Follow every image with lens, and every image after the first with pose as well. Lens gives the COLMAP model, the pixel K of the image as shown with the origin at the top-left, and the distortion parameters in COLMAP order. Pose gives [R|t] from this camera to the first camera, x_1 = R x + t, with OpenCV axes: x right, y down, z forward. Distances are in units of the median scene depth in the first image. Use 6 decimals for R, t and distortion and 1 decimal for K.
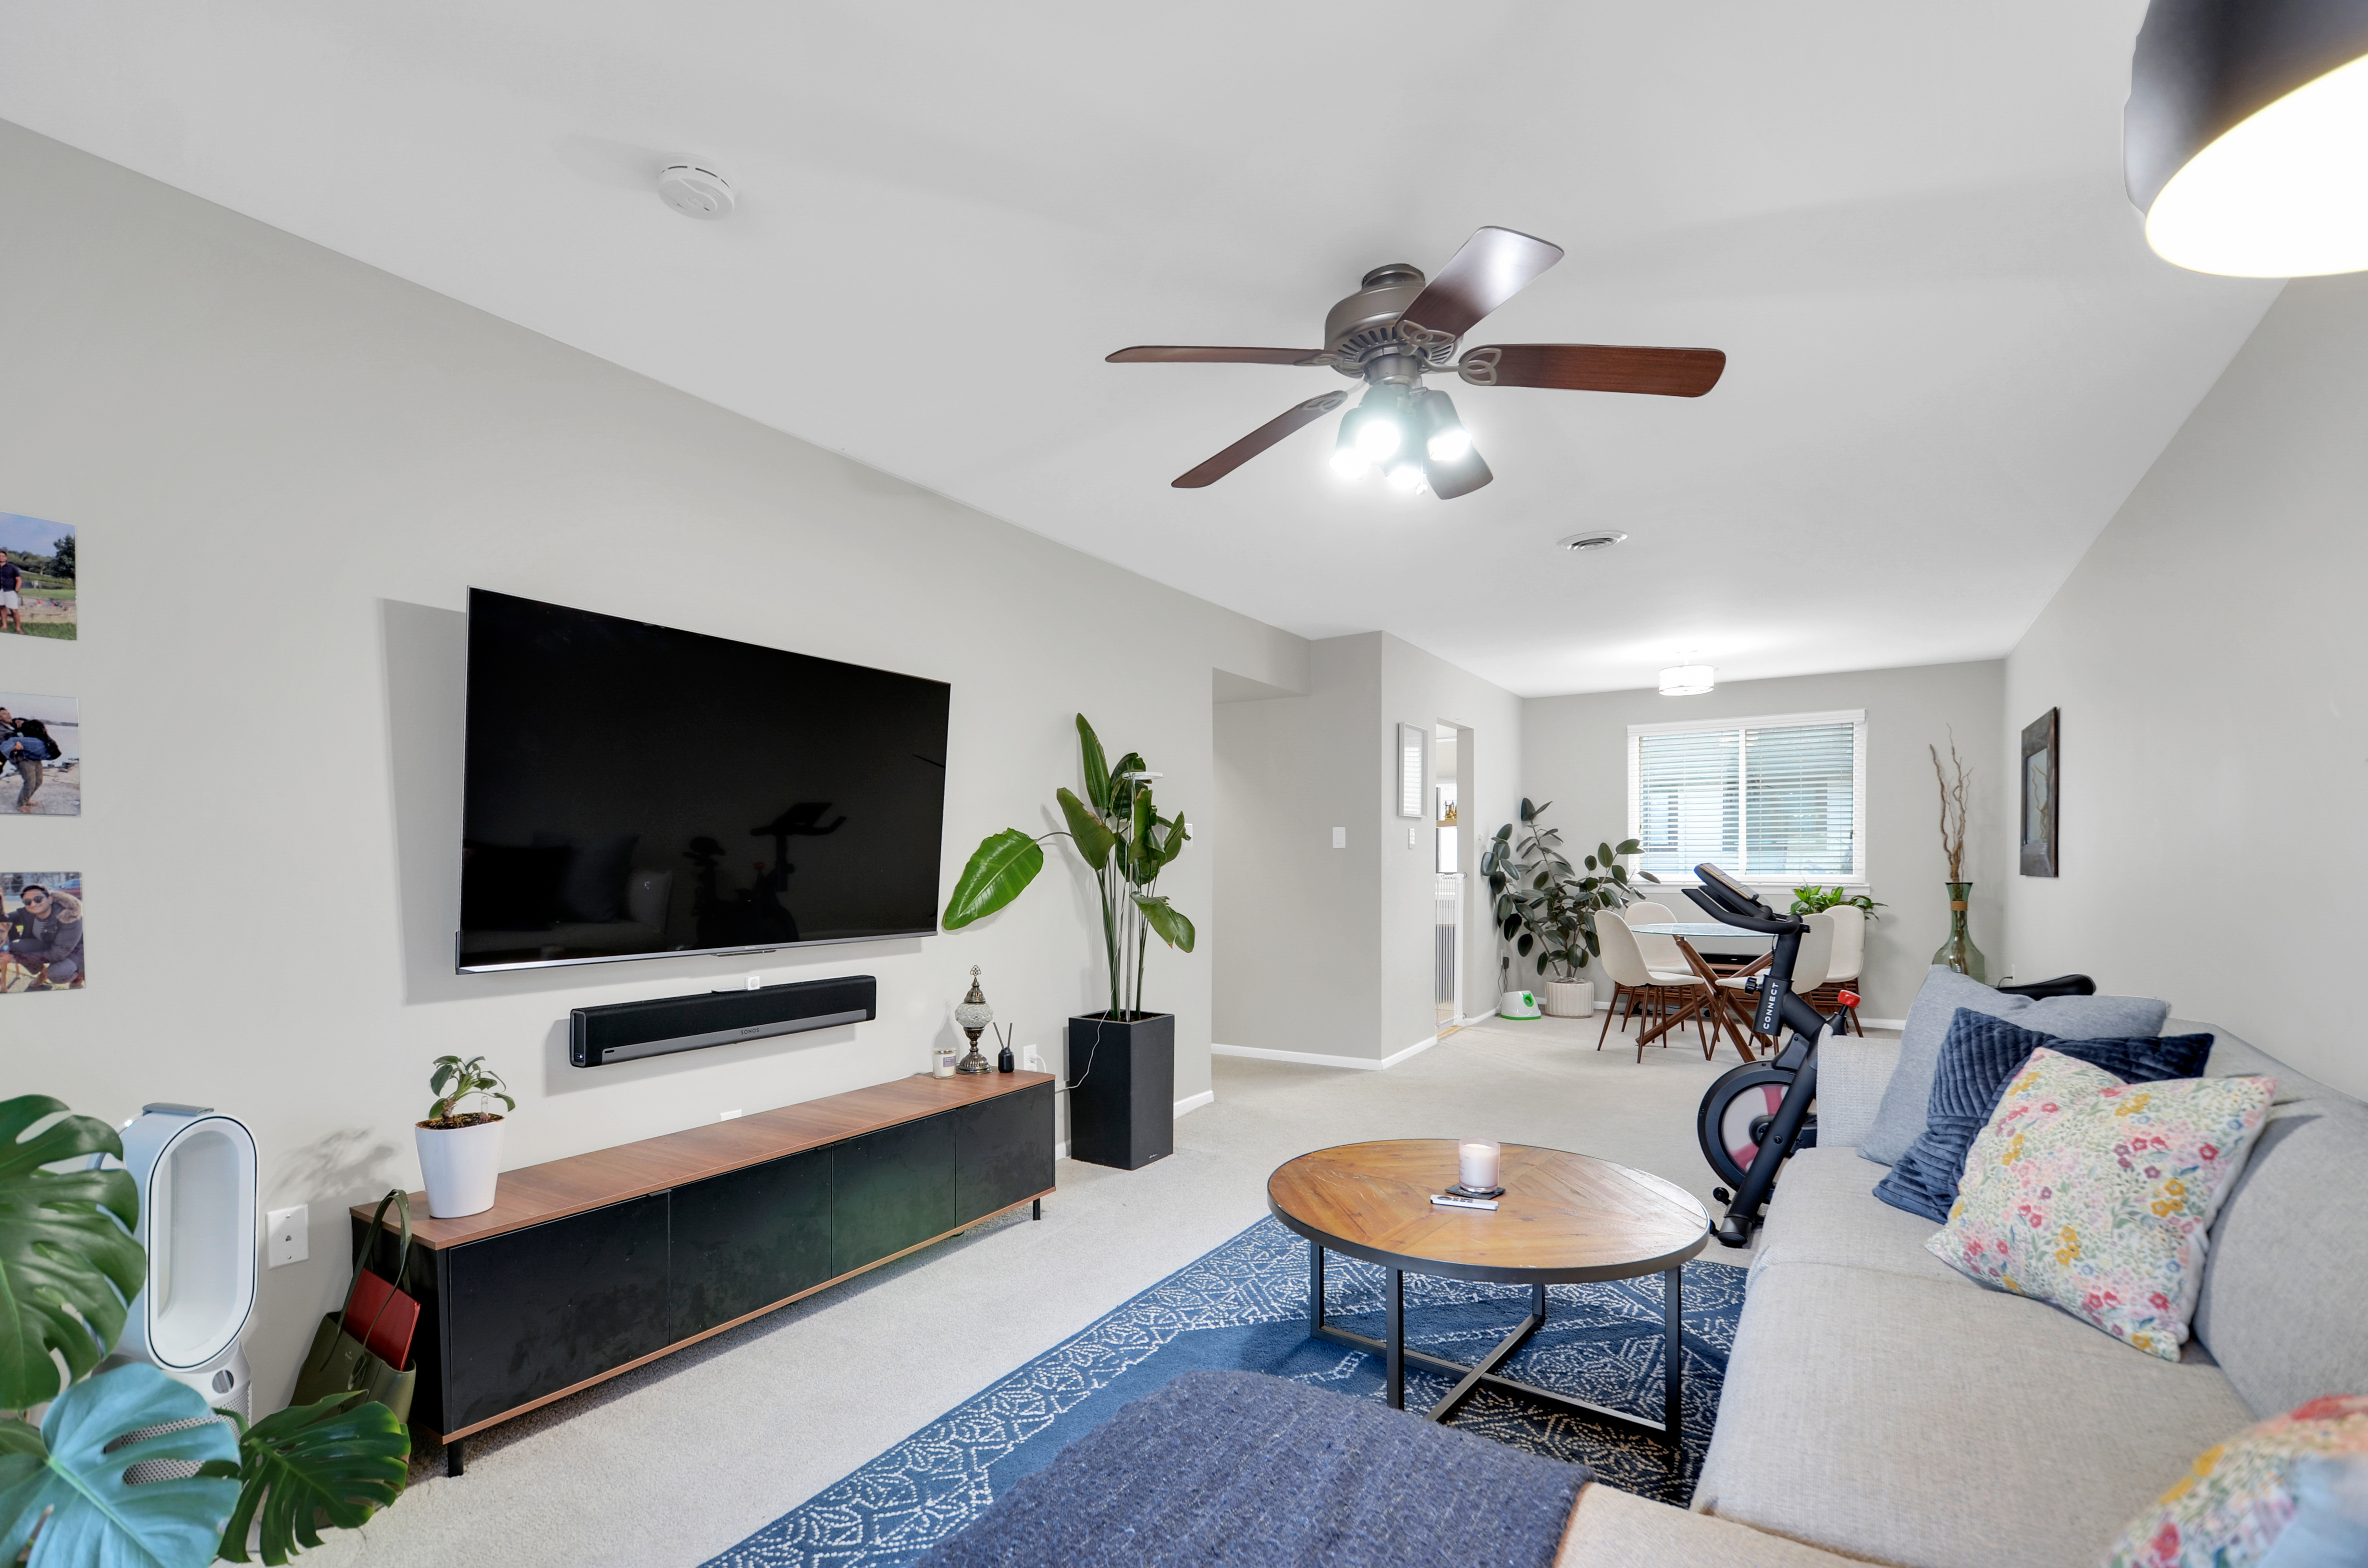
lens RADIAL K [[1017.9, 0, 1148.3], [0, 1017.9, 879.6], [0, 0, 1]] dist [0.000309, -0.000030]
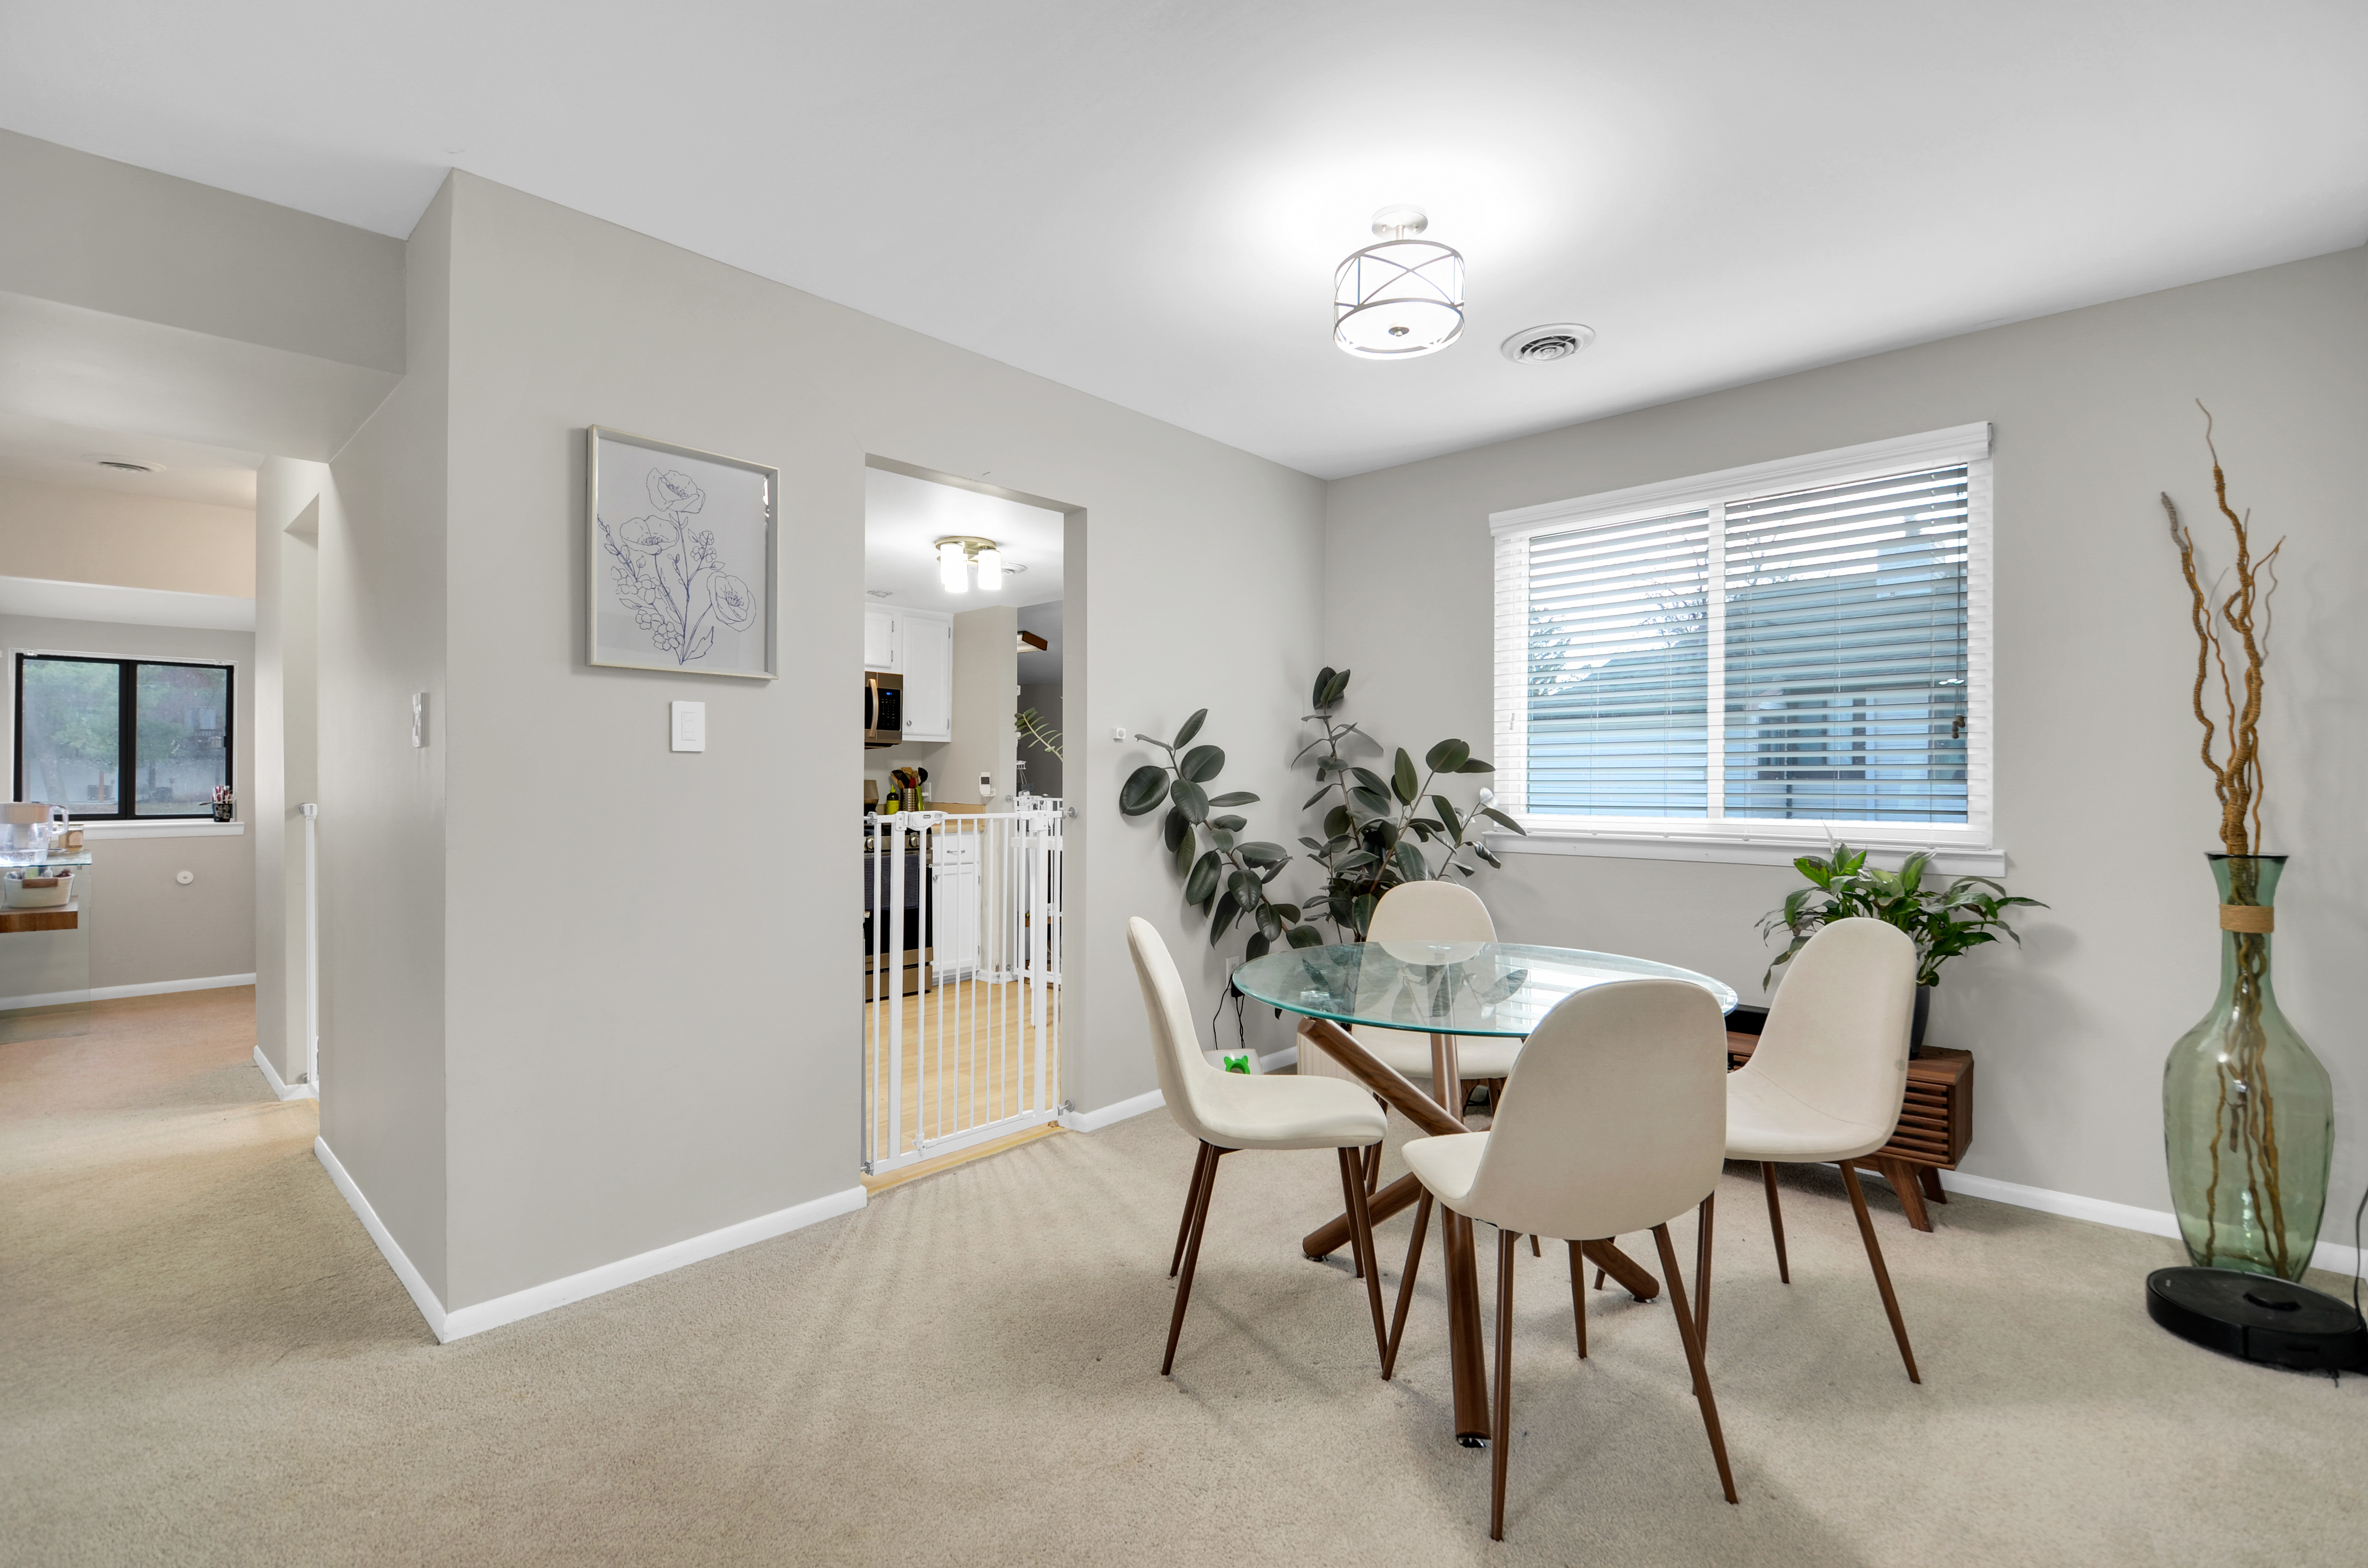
lens RADIAL K [[1037.9, 0, 1184.0], [0, 1037.9, 784.0], [0, 0, 1]] dist [0.001584, -0.000211]
pose [[0.989855, 0.013002, -0.141482, 0.413811], [-0.015327, 0.999765, -0.015357, -0.009943], [0.141249, 0.017370, 0.989822, 0.505638]]
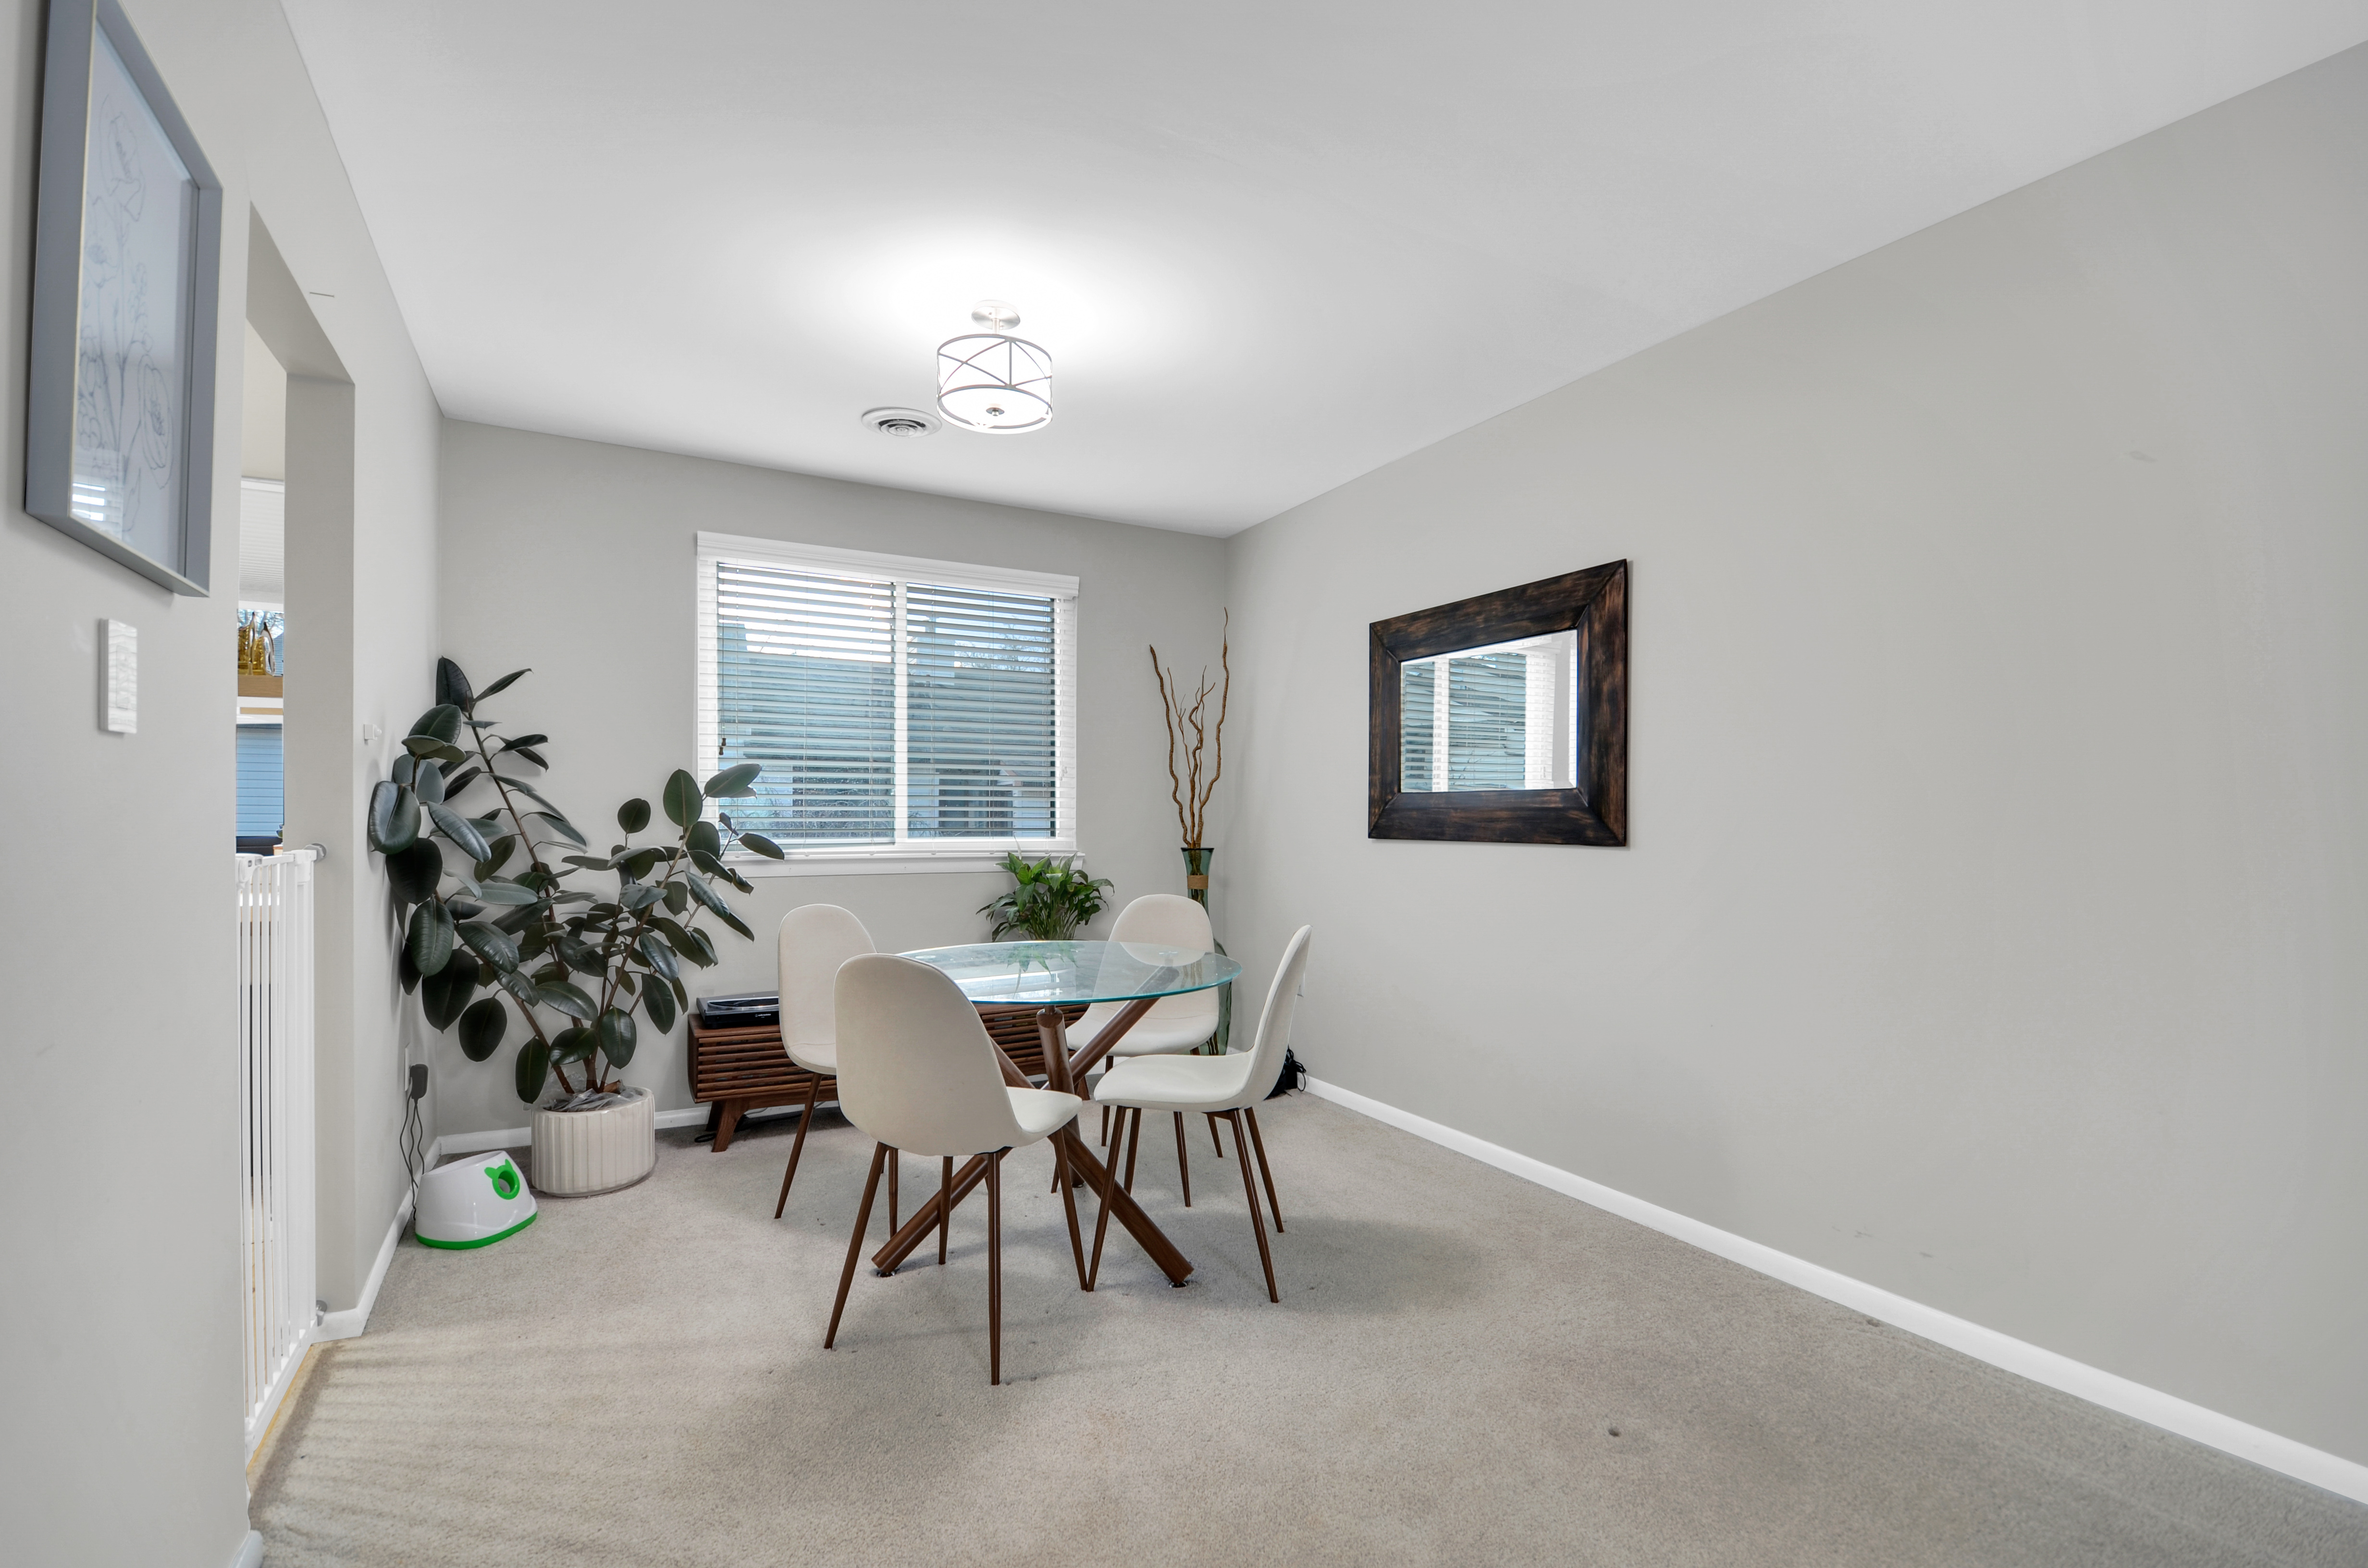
lens RADIAL K [[1024.7, 0, 1190.8], [0, 1024.7, 819.8], [0, 0, 1]] dist [-0.020213, -0.000289]
pose [[0.452838, 0.008088, 0.891556, 0.154318], [0.007855, 0.999884, -0.013061, -0.006935], [-0.891558, 0.012918, 0.452722, 0.603611]]
